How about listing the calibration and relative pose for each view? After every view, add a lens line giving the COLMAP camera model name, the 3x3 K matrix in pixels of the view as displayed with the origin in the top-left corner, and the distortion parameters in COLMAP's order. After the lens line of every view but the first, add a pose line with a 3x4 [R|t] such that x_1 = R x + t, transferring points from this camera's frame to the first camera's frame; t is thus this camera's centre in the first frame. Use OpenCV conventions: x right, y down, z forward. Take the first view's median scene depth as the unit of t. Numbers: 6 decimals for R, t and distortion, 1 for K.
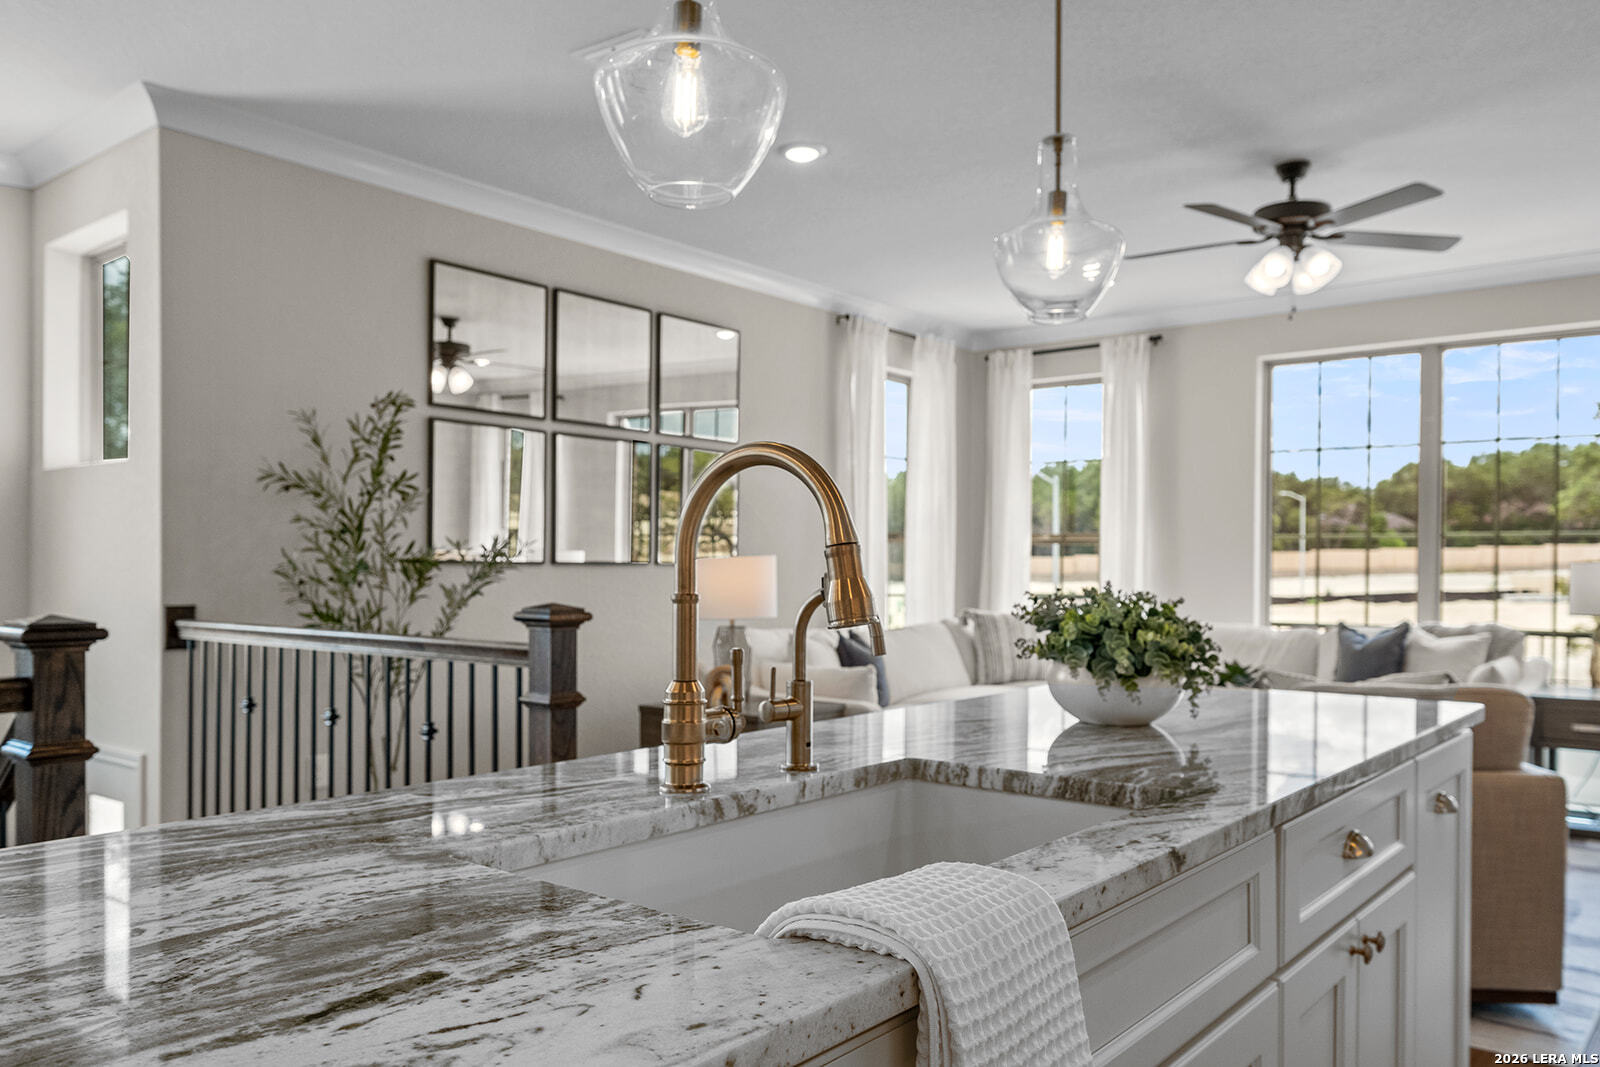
lens RADIAL K [[1227.3, 0, 794.2], [0, 1227.3, 576.8], [0, 0, 1]] dist [0.004905, 0.006820]
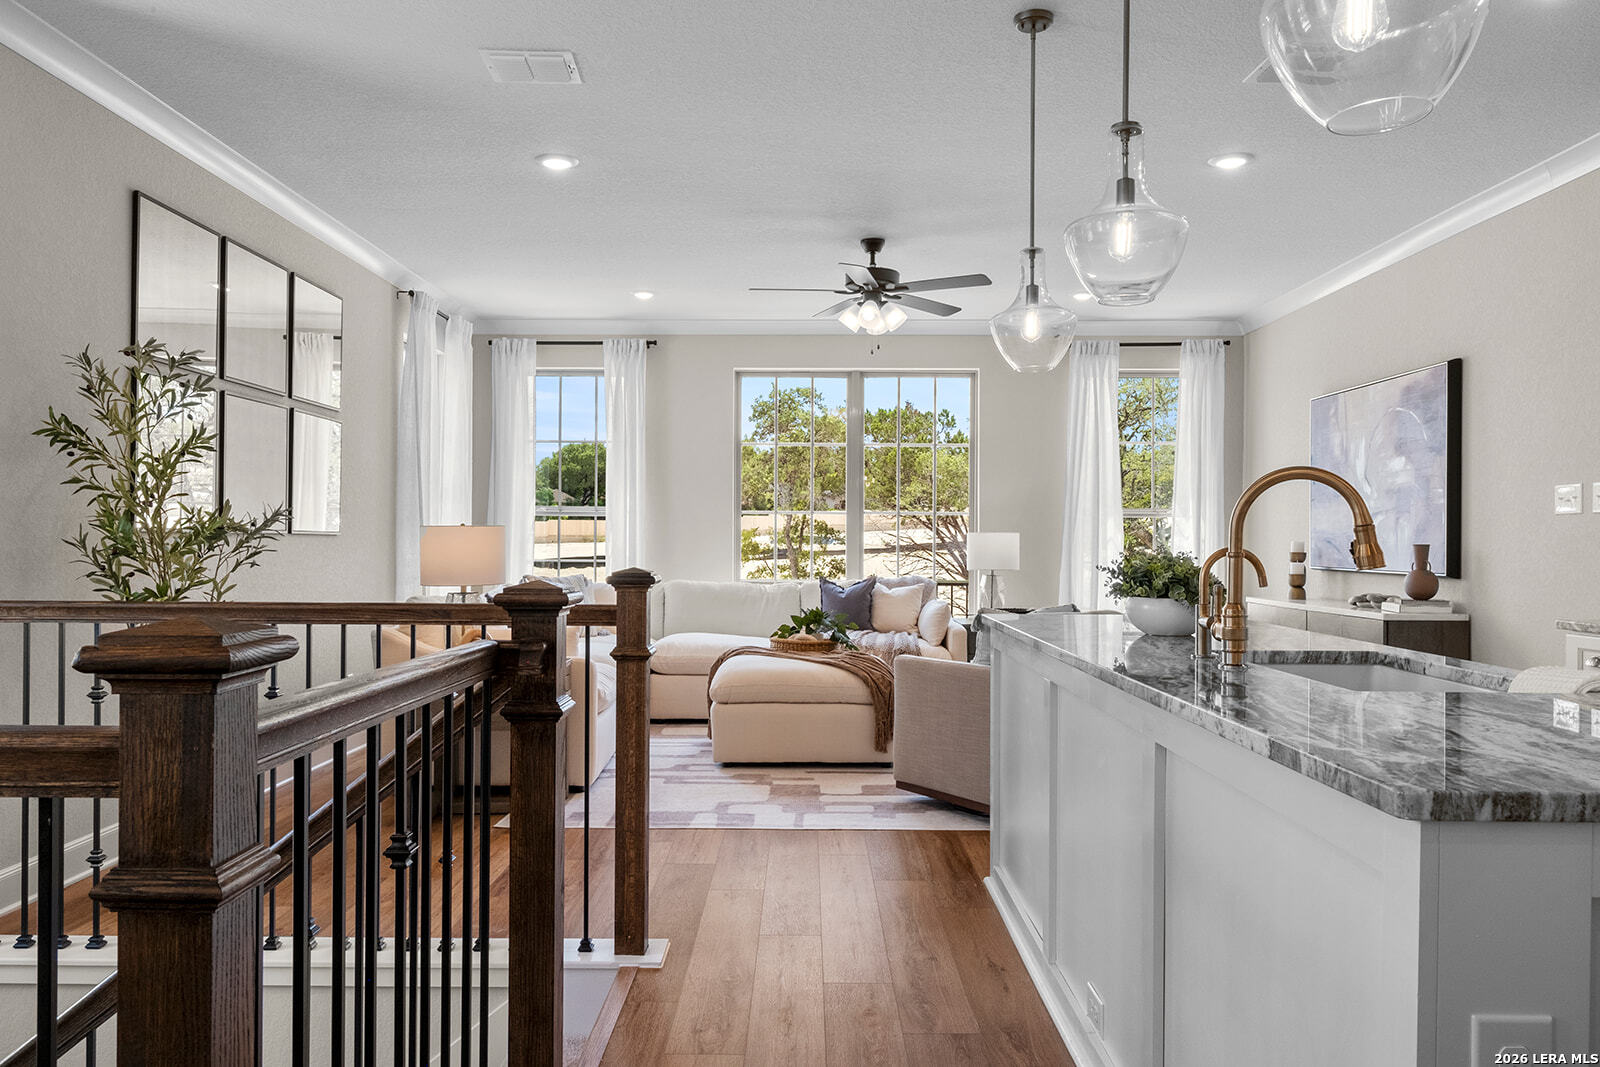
lens RADIAL K [[1184.1, 0, 799.6], [0, 1184.1, 535.6], [0, 0, 1]] dist [-0.005179, 0.001692]
pose [[0.783465, 0.002055, 0.621433, -0.365168], [0.002640, 0.999975, -0.006635, -0.000092], [-0.621431, 0.006839, 0.783439, 0.020044]]
